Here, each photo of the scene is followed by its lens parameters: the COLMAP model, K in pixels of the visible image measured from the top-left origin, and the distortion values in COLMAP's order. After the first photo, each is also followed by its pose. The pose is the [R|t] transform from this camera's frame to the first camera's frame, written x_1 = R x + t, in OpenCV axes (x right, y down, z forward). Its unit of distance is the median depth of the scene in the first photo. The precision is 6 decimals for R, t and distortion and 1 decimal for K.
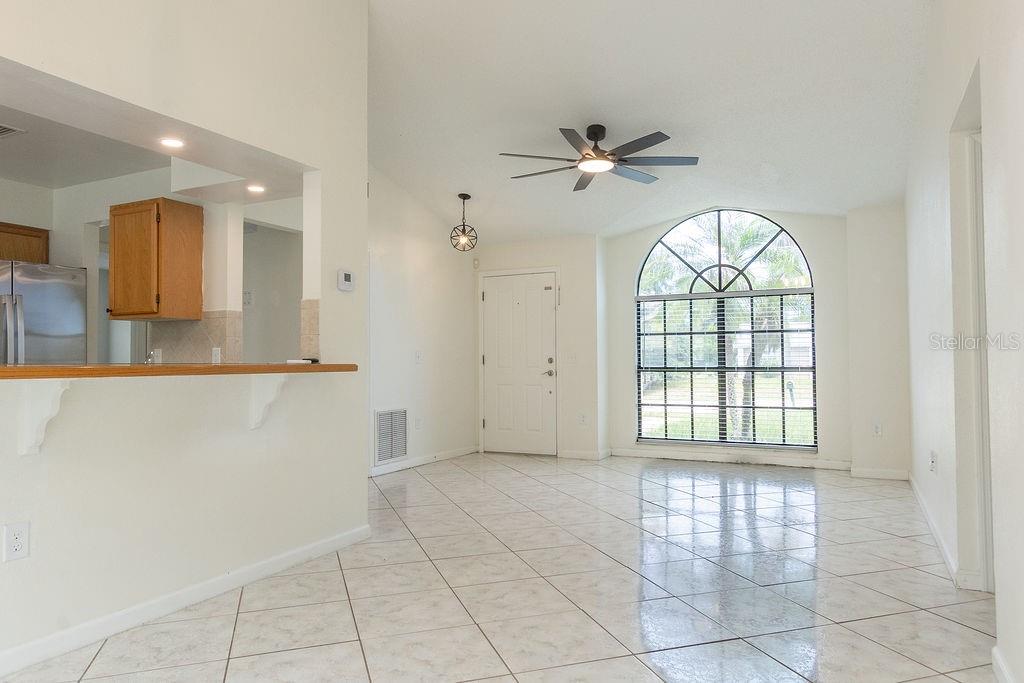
lens RADIAL K [[668.3, 0, 516.5], [0, 668.3, 343.1], [0, 0, 1]] dist [0.002436, -0.006208]
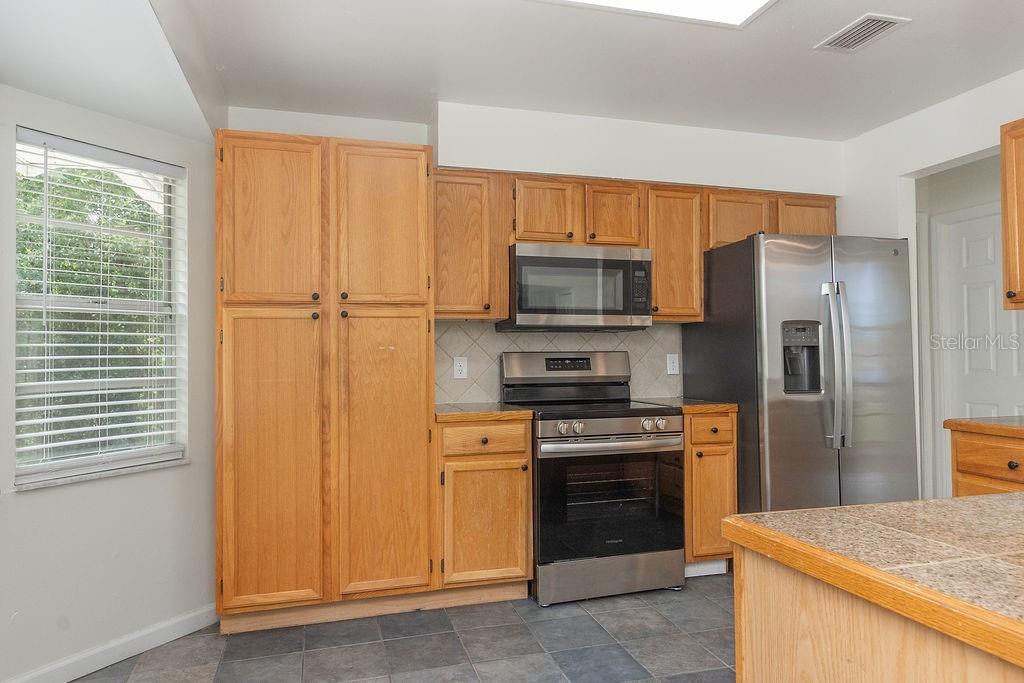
lens RADIAL K [[668.3, 0, 514.8], [0, 668.3, 340.8], [0, 0, 1]] dist [0.002436, -0.006208]
pose [[0.676235, -0.014008, -0.736553, -0.572973], [0.024521, 0.999693, 0.003500, -0.024286], [0.736278, -0.020427, 0.676371, 0.308913]]
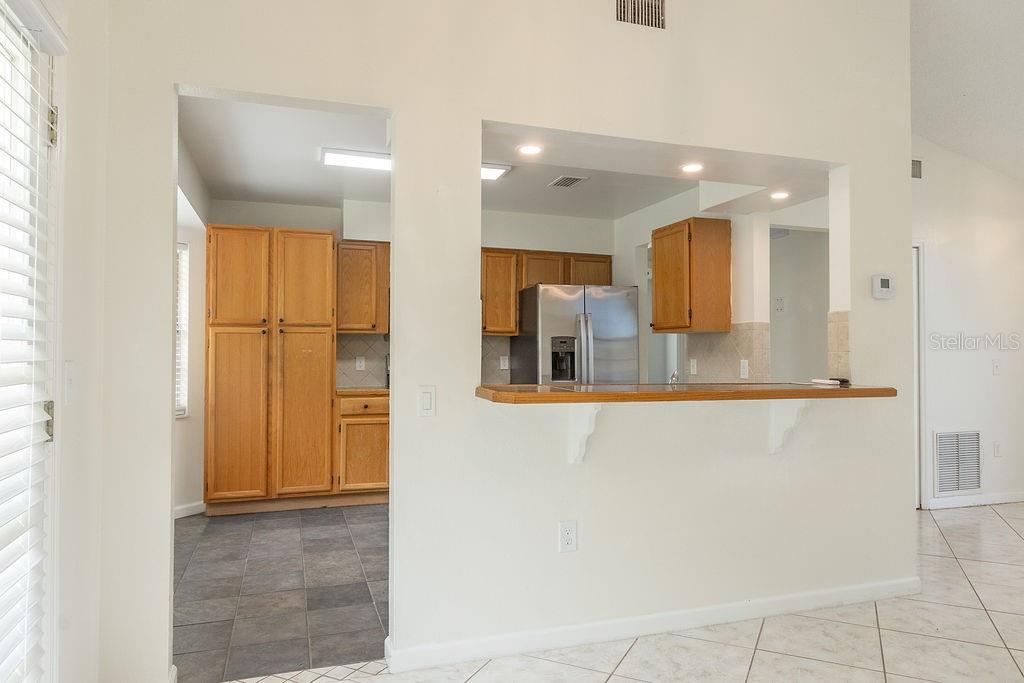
lens RADIAL K [[668.3, 0, 513.5], [0, 668.3, 340.1], [0, 0, 1]] dist [0.002436, -0.006208]
pose [[0.706860, -0.009483, -0.707290, 0.014967], [0.014192, 0.999899, 0.000778, -0.034241], [0.707211, -0.010588, 0.706923, 0.064374]]
